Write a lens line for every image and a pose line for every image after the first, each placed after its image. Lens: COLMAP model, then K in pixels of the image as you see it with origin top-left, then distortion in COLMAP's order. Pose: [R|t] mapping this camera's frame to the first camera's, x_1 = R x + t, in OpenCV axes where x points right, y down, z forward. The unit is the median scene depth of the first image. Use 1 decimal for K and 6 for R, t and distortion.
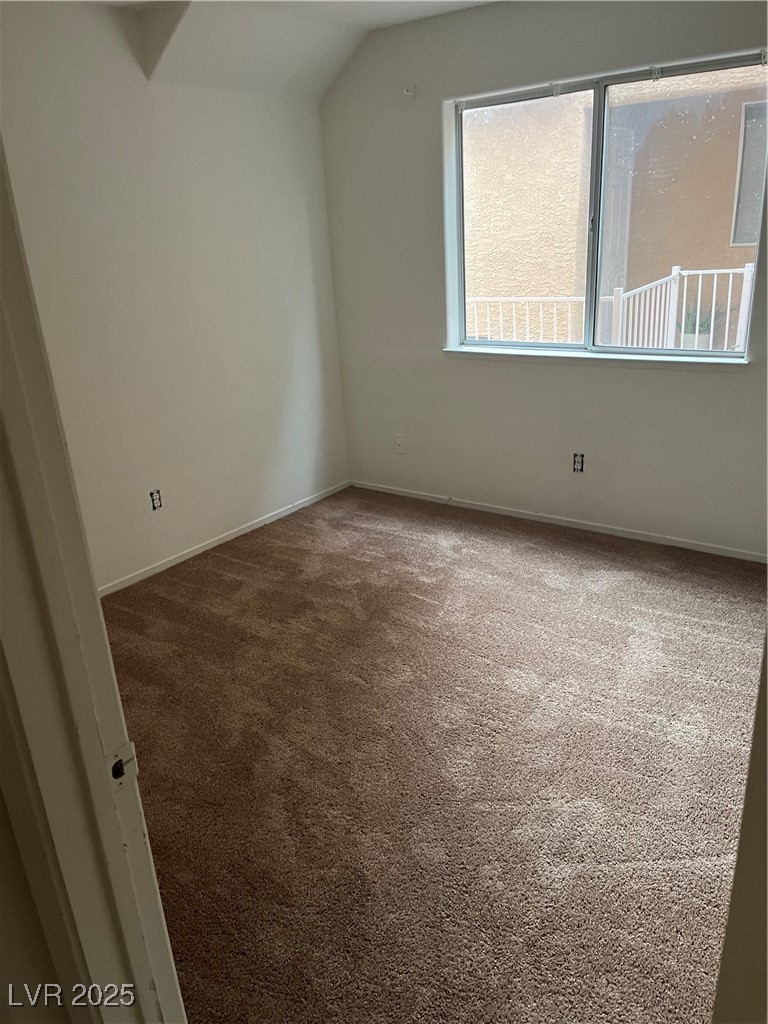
lens RADIAL K [[766.5, 0, 384.0], [0, 766.5, 512.0], [0, 0, 1]] dist [0.070841, -0.097557]
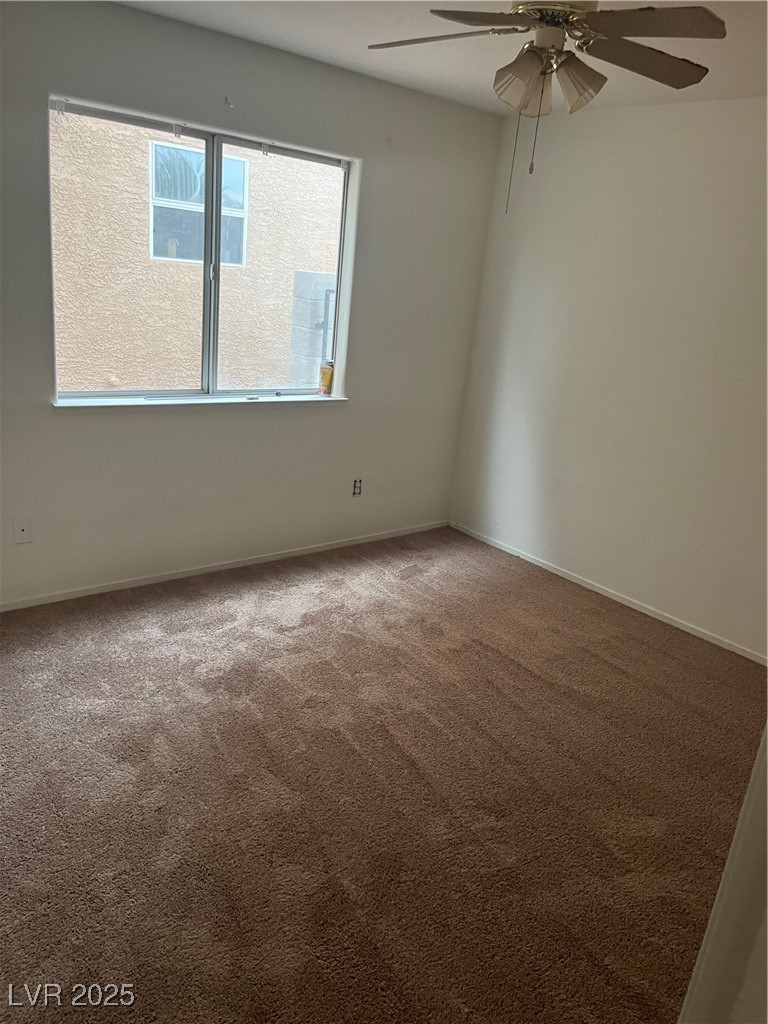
lens RADIAL K [[766.5, 0, 384.0], [0, 766.5, 512.0], [0, 0, 1]] dist [0.070841, -0.097557]
pose [[0.188087, -0.219185, 0.957383, -0.721273], [0.246743, 0.954062, 0.169950, -0.183687], [-0.950653, 0.204262, 0.233529, 0.602413]]
